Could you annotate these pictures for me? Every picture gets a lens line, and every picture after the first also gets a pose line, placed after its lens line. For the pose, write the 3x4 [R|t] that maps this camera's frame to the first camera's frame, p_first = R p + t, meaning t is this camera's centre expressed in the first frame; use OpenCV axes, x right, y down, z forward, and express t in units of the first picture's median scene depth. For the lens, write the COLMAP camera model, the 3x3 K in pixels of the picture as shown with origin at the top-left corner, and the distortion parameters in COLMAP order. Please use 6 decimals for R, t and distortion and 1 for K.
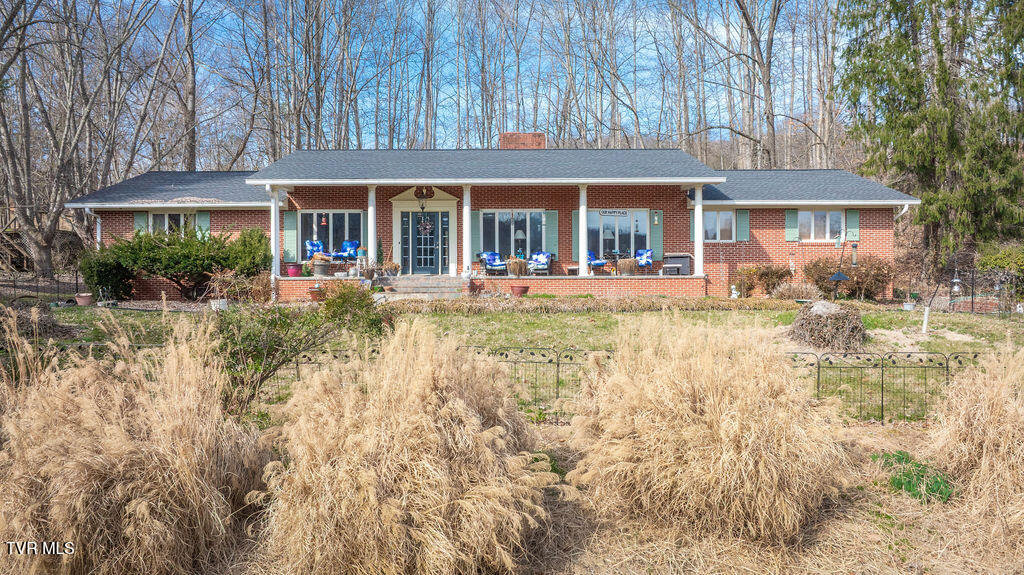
lens RADIAL K [[720.5, 0, 512.1], [0, 720.5, 294.5], [0, 0, 1]] dist [-0.029050, 0.022868]
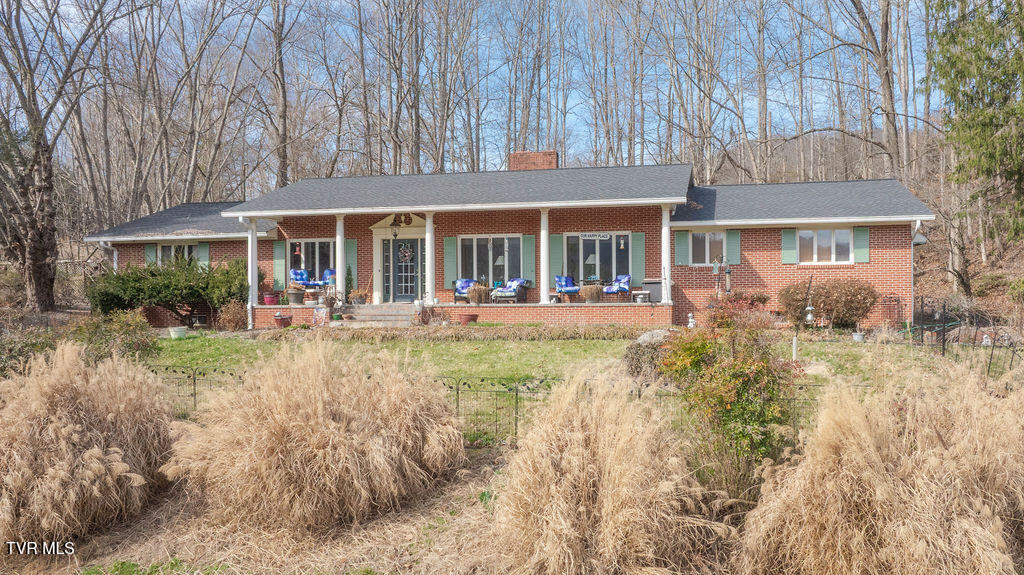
lens RADIAL K [[839.0, 0, 565.9], [0, 839.0, 319.7], [0, 0, 1]] dist [-0.039006, 0.031626]
pose [[0.977558, 0.001970, -0.210656, 0.345041], [-0.003026, 0.999984, -0.004690, 0.000687], [0.210644, 0.005222, 0.977549, -0.078520]]
